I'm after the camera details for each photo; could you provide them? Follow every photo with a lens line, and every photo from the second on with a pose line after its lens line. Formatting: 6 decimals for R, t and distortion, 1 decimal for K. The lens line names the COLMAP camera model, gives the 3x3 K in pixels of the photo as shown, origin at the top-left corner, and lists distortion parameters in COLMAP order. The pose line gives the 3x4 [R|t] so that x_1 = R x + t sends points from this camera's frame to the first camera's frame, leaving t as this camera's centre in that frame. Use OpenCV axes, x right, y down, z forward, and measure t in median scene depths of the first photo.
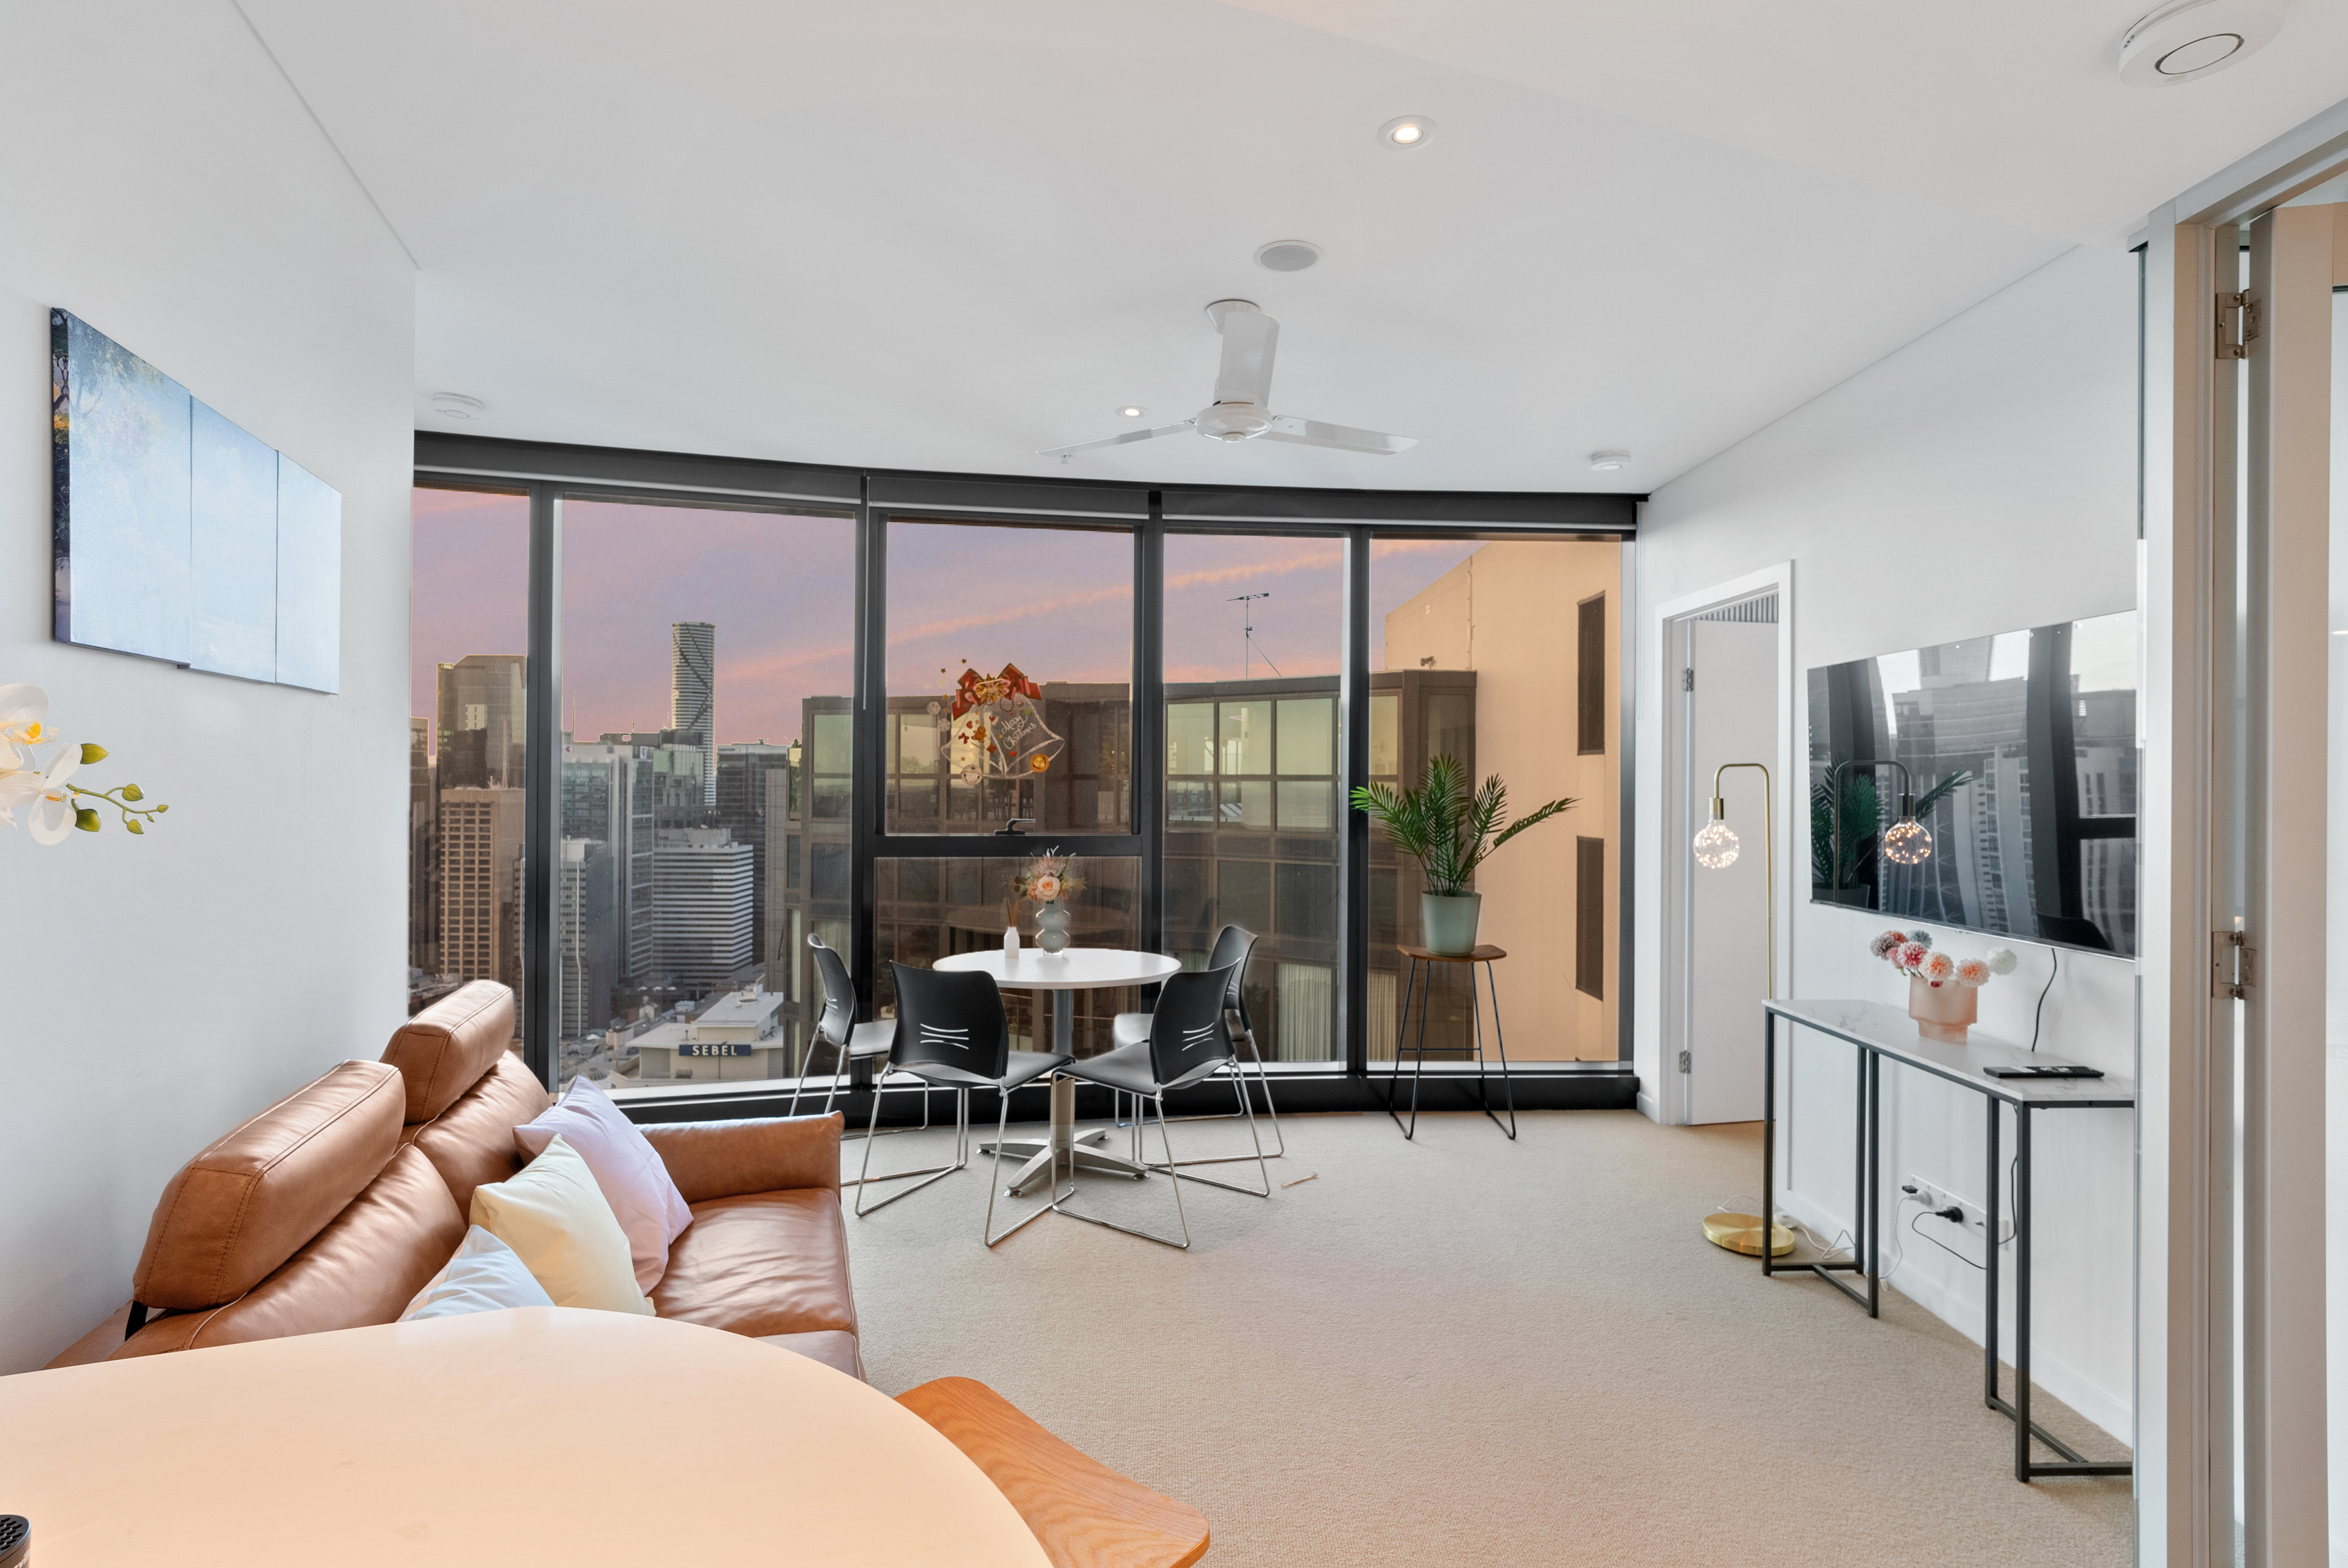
lens RADIAL K [[1112.9, 0, 1164.6], [0, 1112.9, 787.5], [0, 0, 1]] dist [-0.007674, 0.003344]
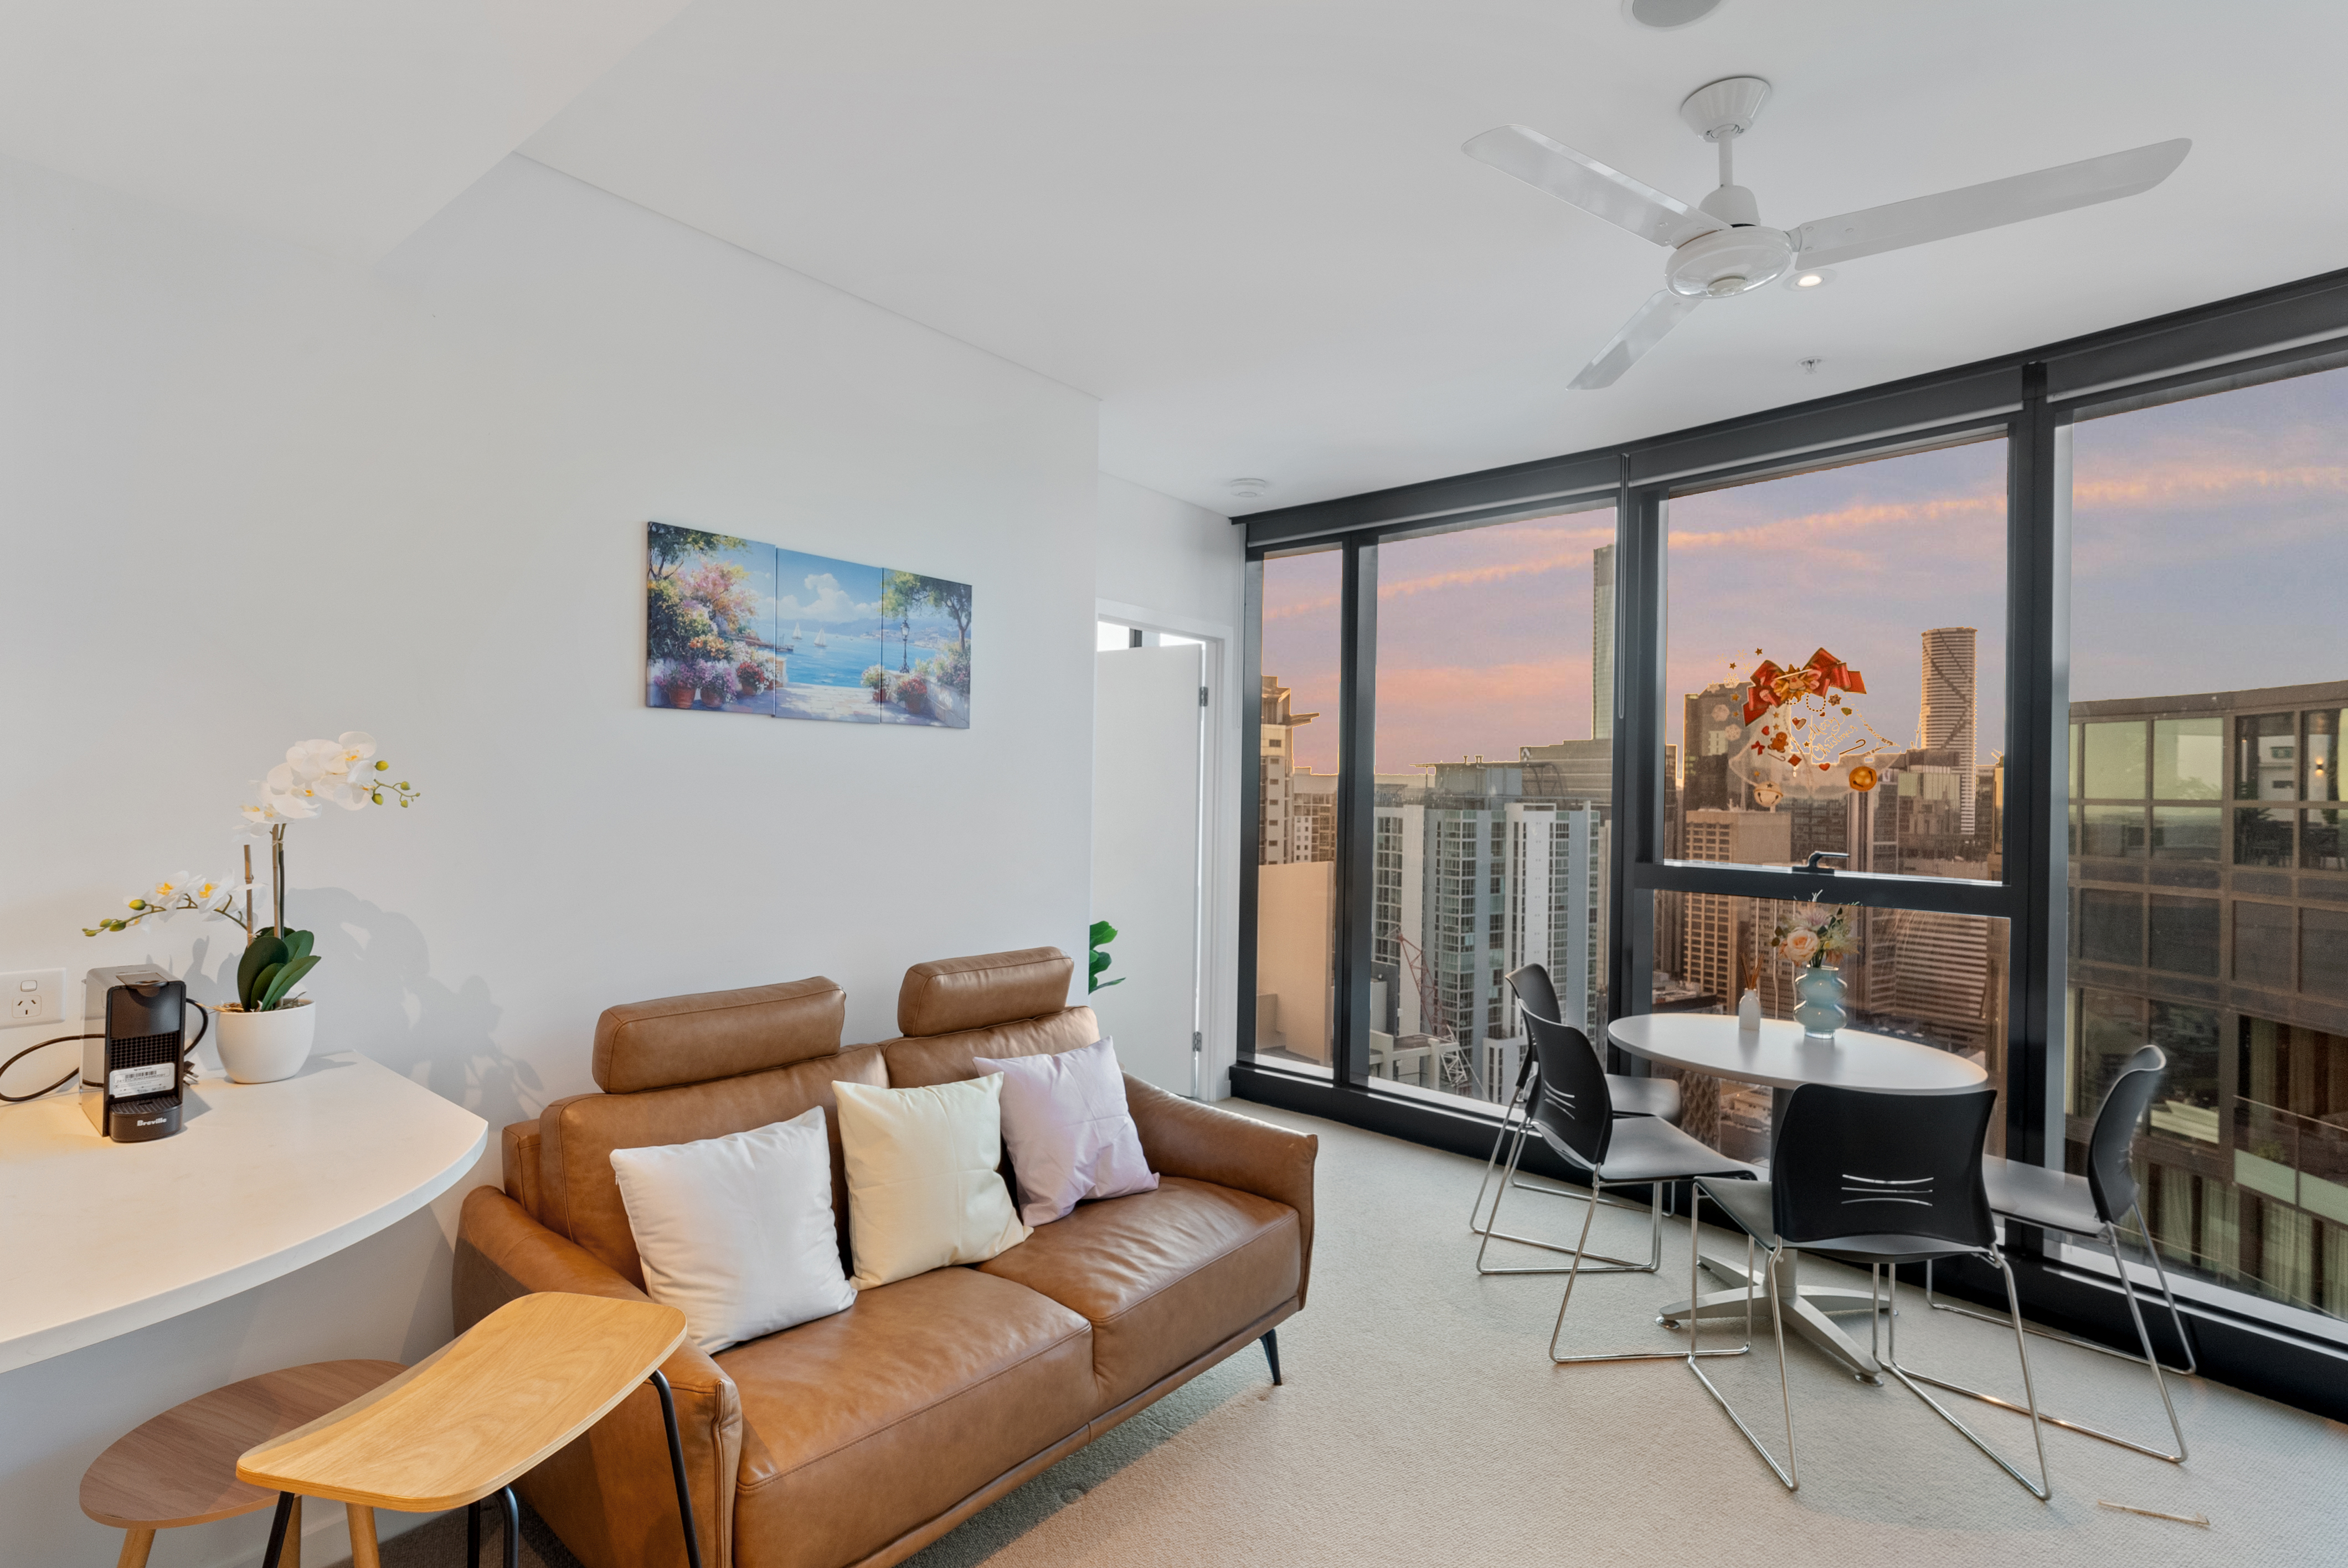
lens RADIAL K [[1112.9, 0, 1182.2], [0, 1112.9, 793.3], [0, 0, 1]] dist [-0.007674, 0.003344]
pose [[0.523909, 0.005675, -0.851755, 0.282562], [-0.019242, 0.999801, -0.005174, 0.000340], [0.851557, 0.019100, 0.523914, 0.229854]]
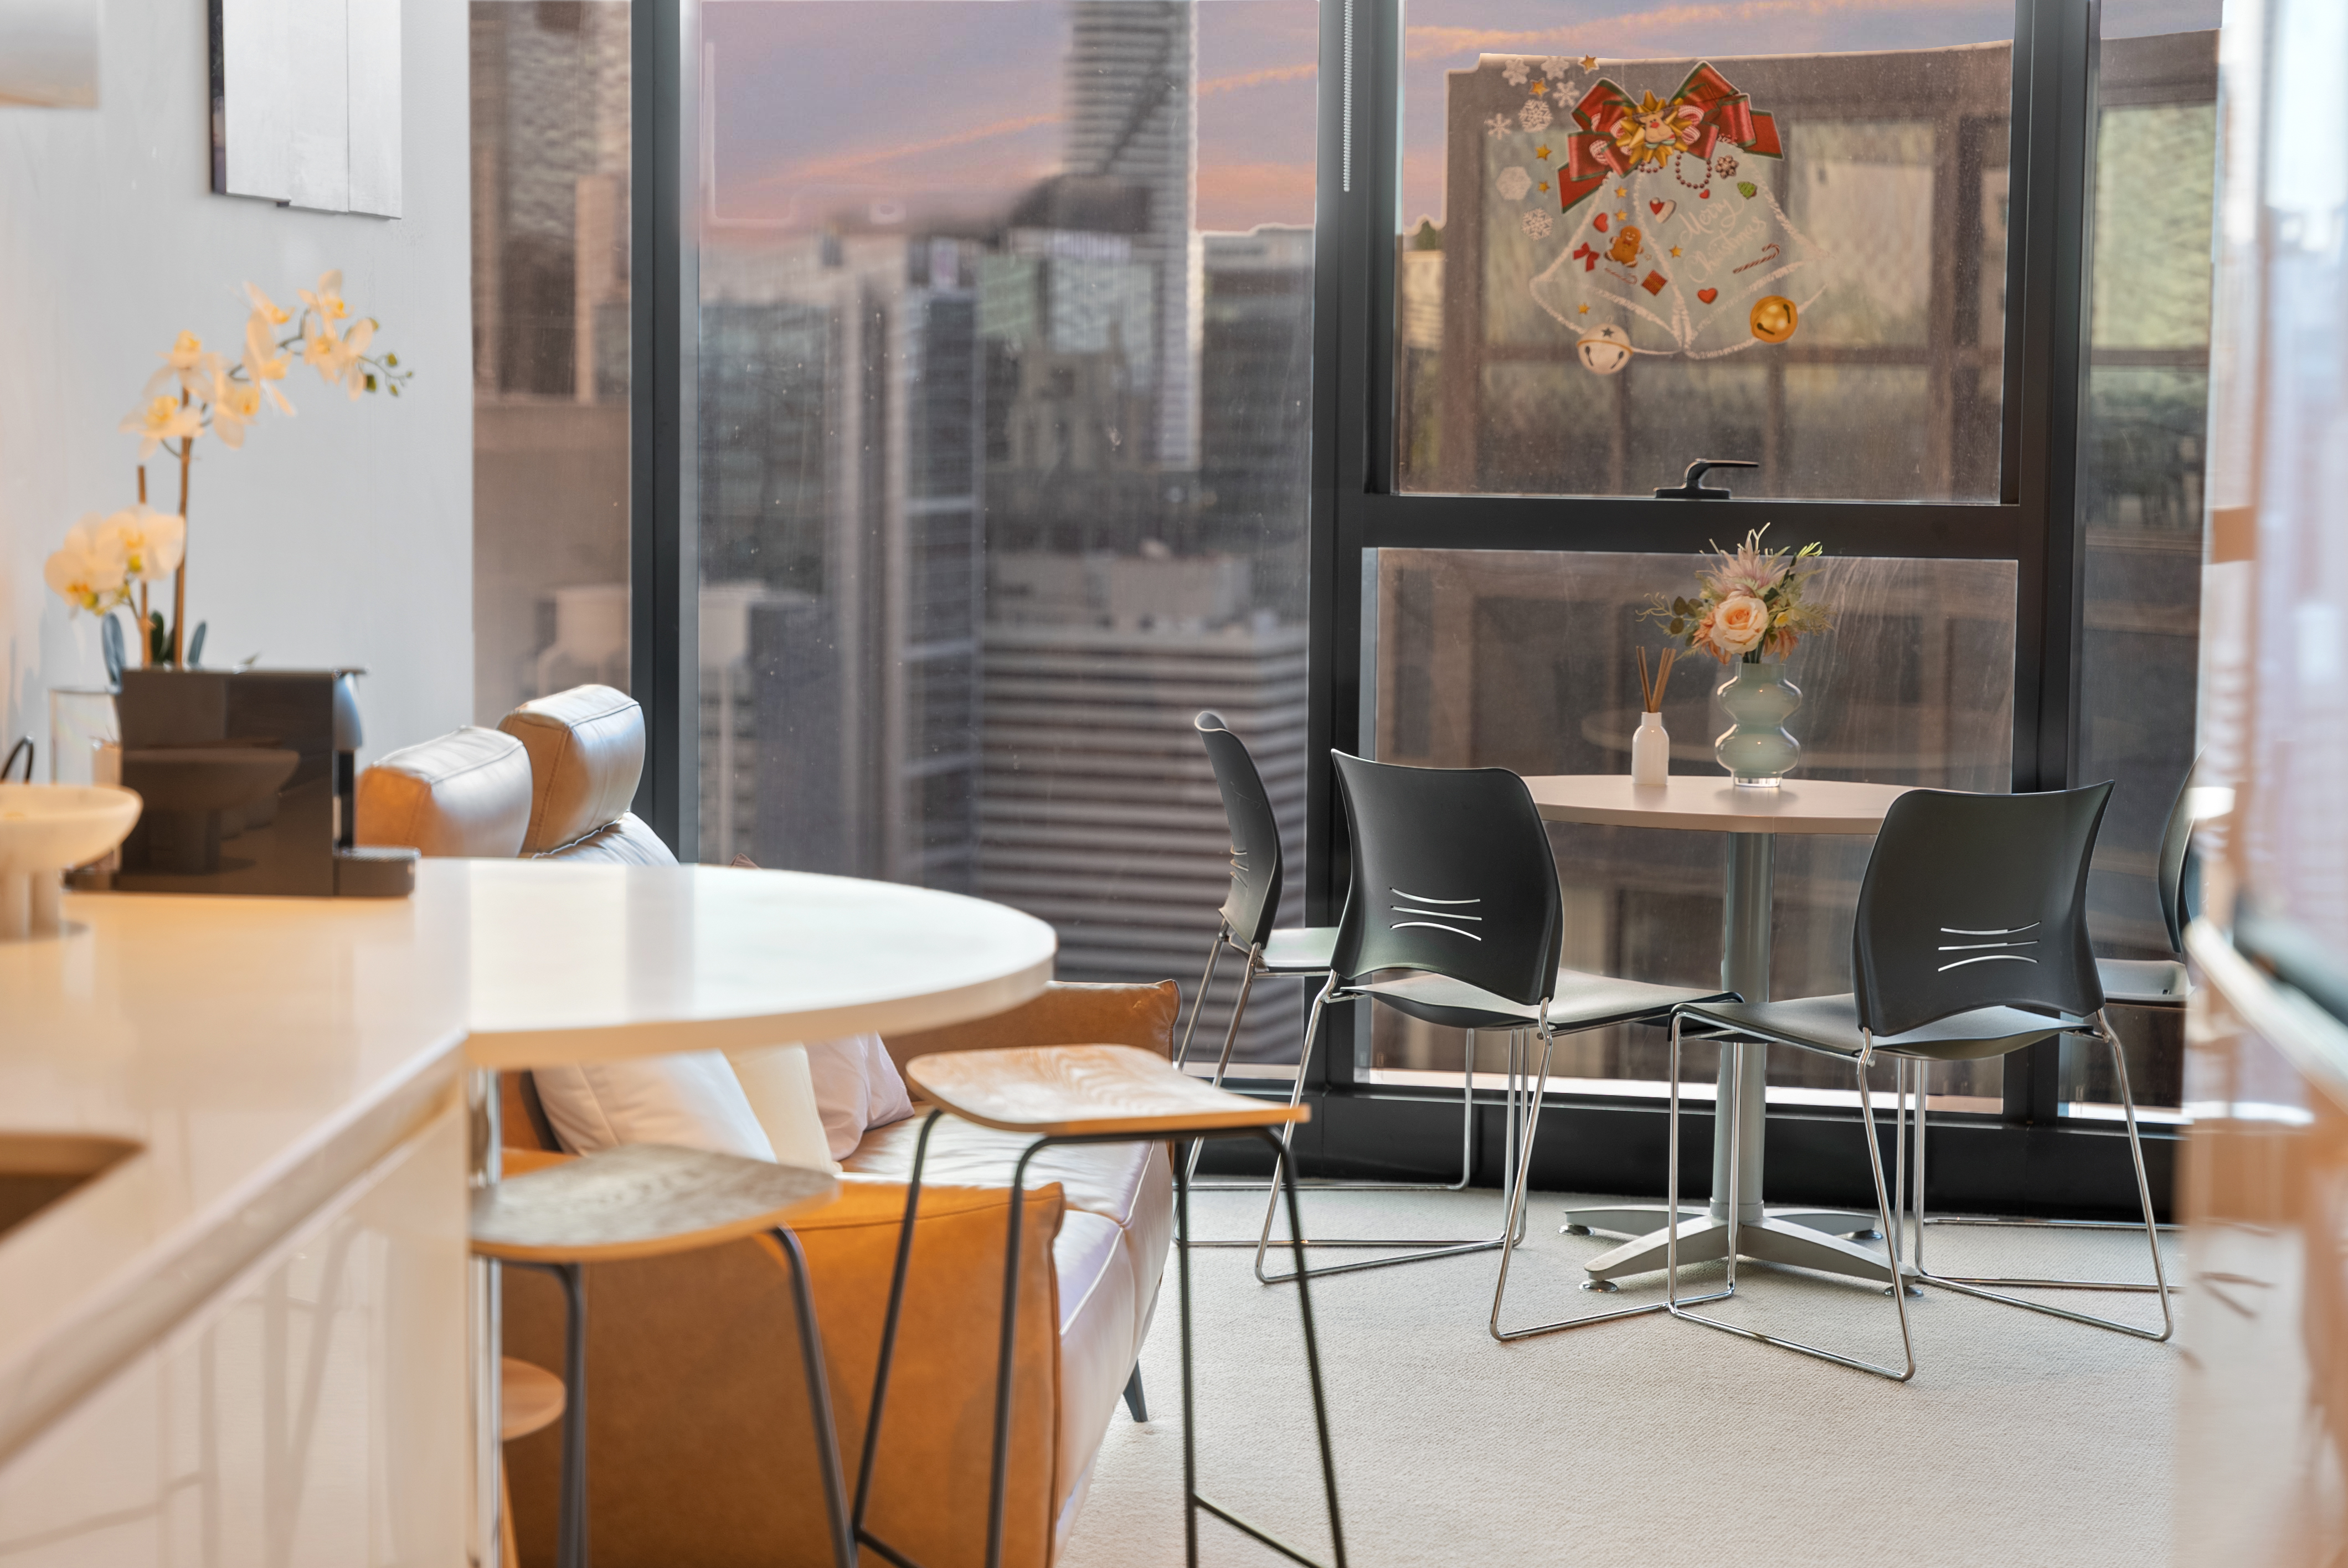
lens RADIAL K [[4751.8, 0, 1153.0], [0, 4751.8, 796.1], [0, 0, 1]] dist [0.117992, 0.000000]
pose [[0.922445, 0.037984, -0.384255, 0.344009], [-0.006497, 0.996536, 0.082911, 0.007920], [0.386074, -0.073984, 0.919496, -0.658349]]
